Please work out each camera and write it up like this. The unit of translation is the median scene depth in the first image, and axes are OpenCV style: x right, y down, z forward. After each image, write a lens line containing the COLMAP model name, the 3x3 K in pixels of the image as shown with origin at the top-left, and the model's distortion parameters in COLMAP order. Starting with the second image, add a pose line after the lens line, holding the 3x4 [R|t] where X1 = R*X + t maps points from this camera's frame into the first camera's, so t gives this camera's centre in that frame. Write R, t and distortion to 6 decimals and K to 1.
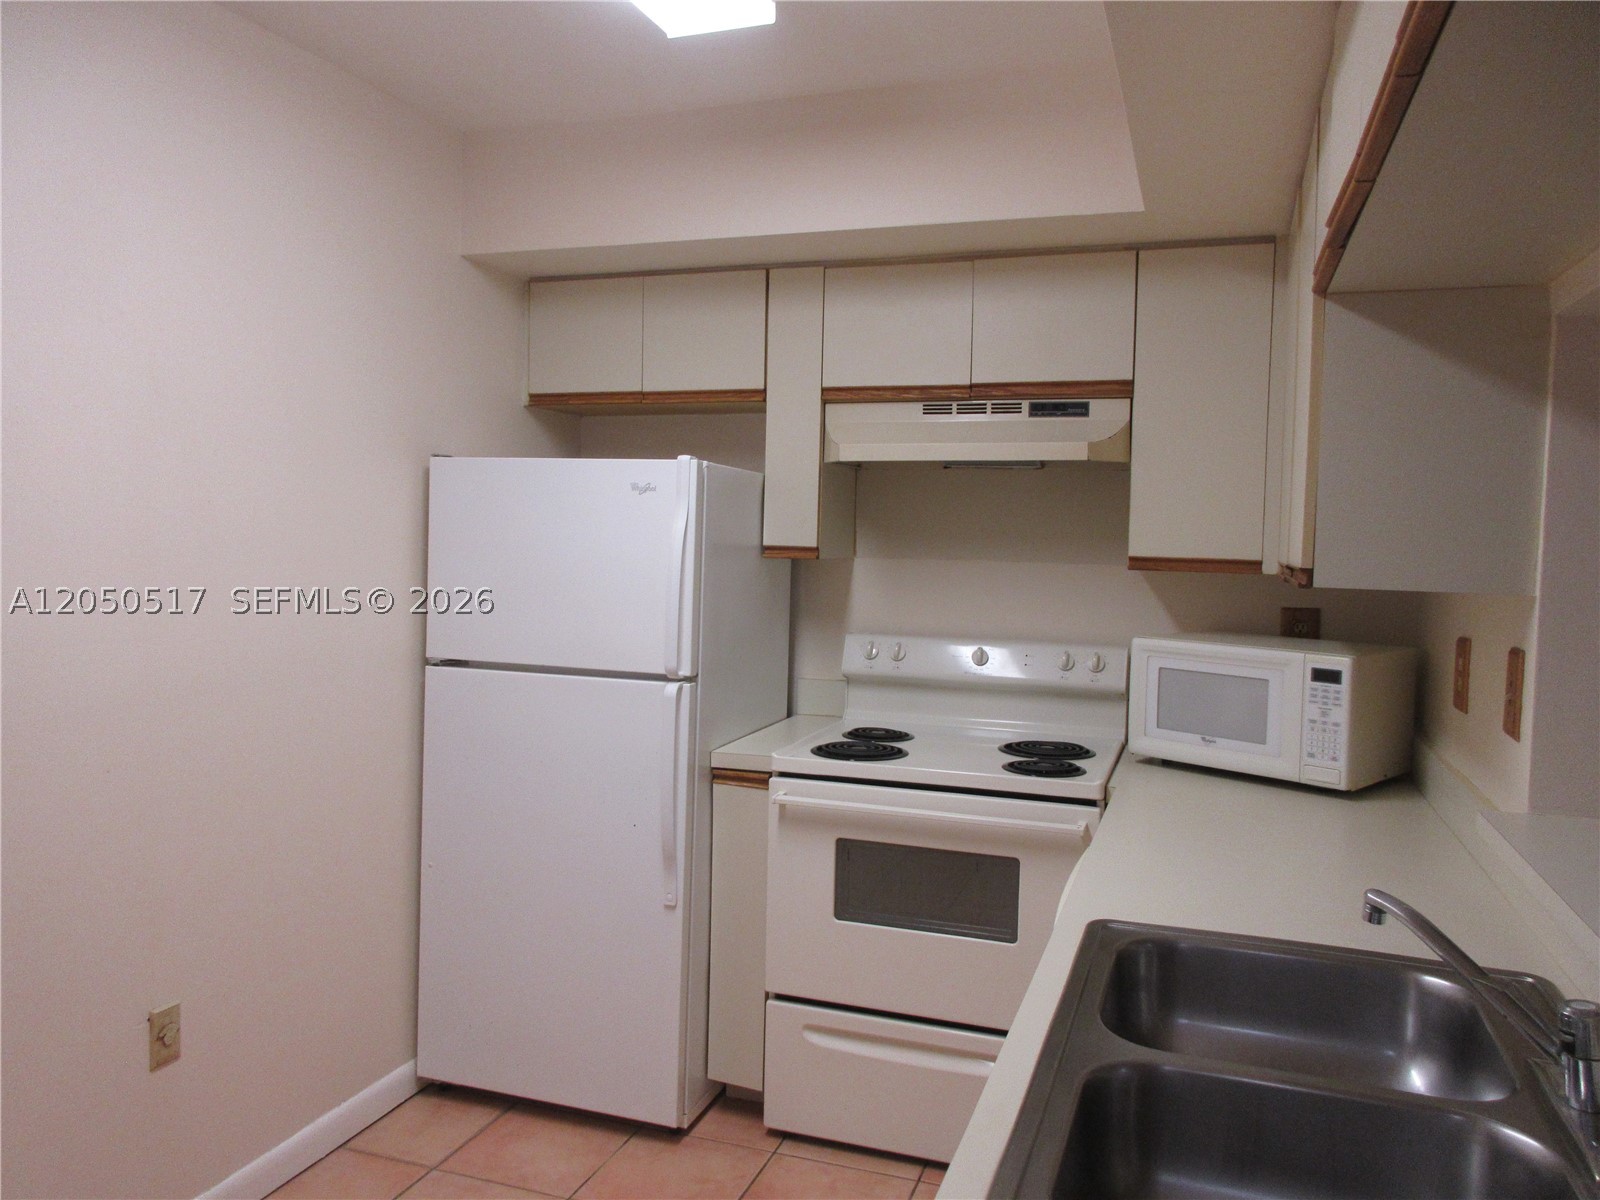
lens RADIAL K [[1204.1, 0, 797.9], [0, 1204.1, 594.8], [0, 0, 1]] dist [0.001453, 0.040487]
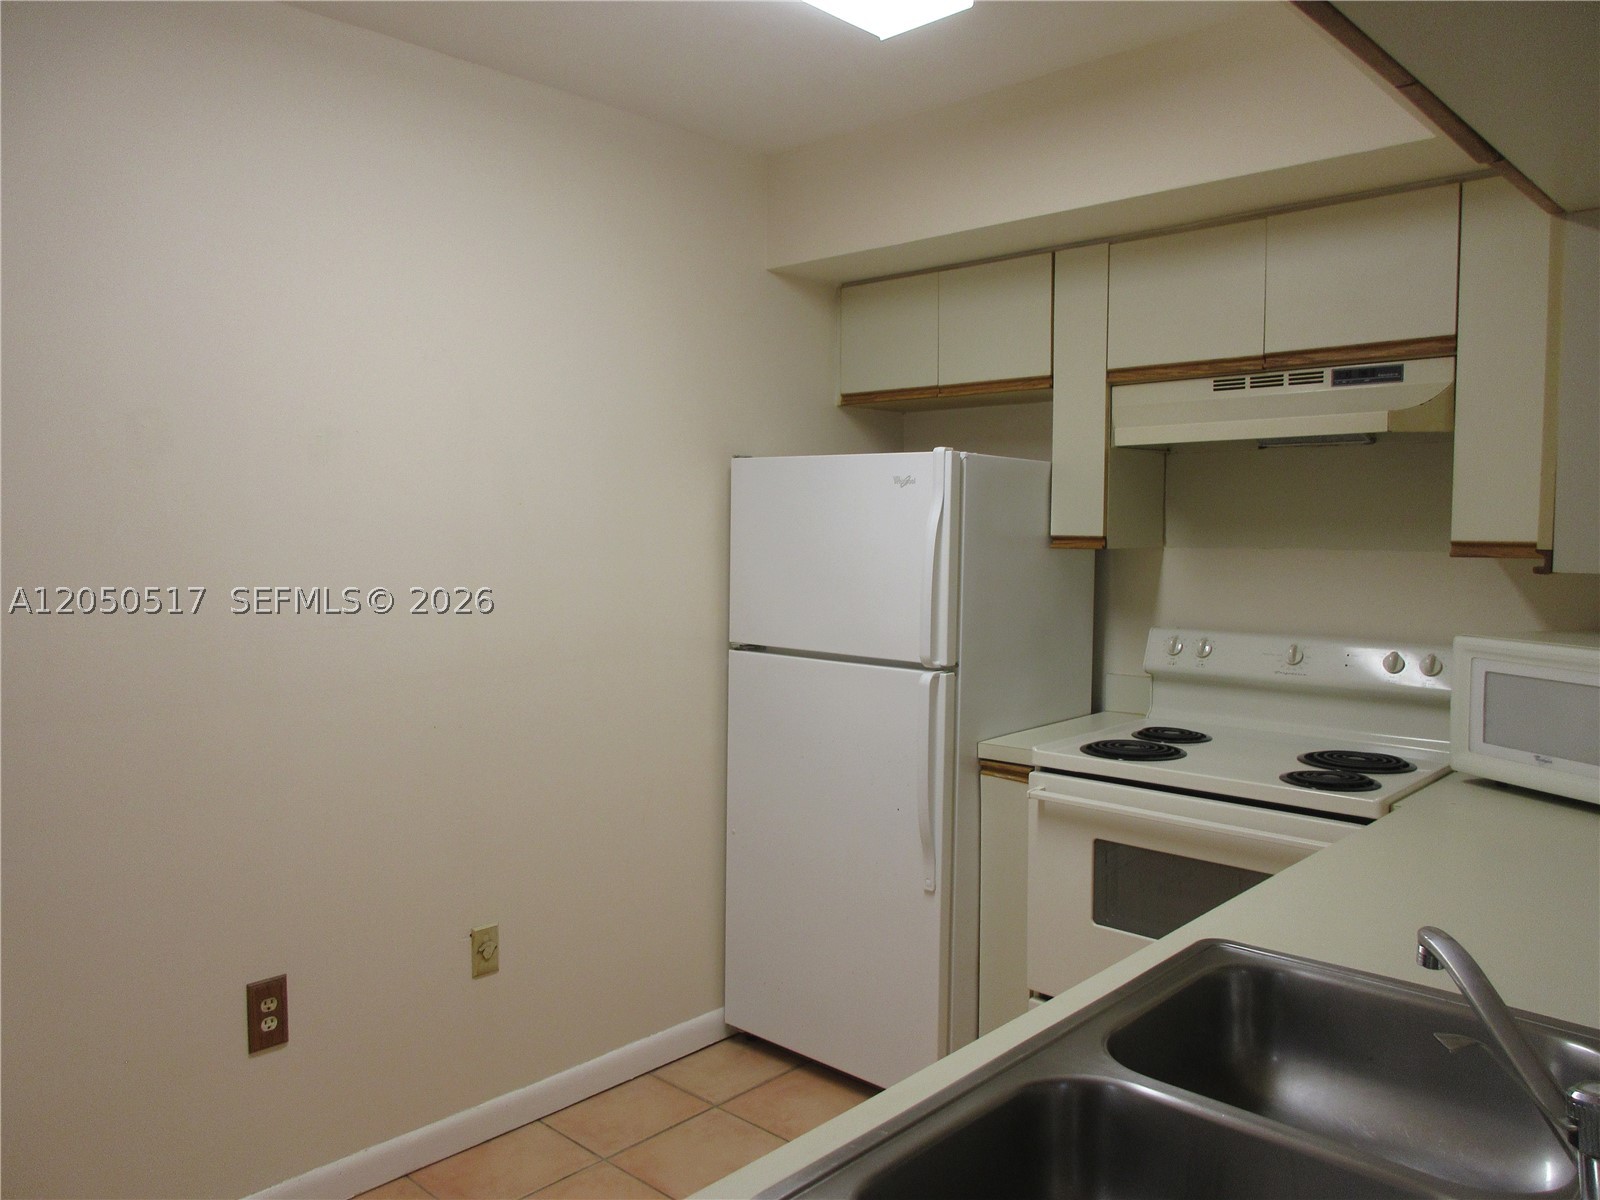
lens RADIAL K [[1199.7, 0, 800.0], [0, 1199.7, 600.0], [0, 0, 1]] dist [0.000626, 0.034656]
pose [[0.918242, 0.006472, -0.395966, 0.182669], [-0.003646, 0.999962, 0.007889, 0.004656], [0.396002, -0.005801, 0.918231, 0.027158]]
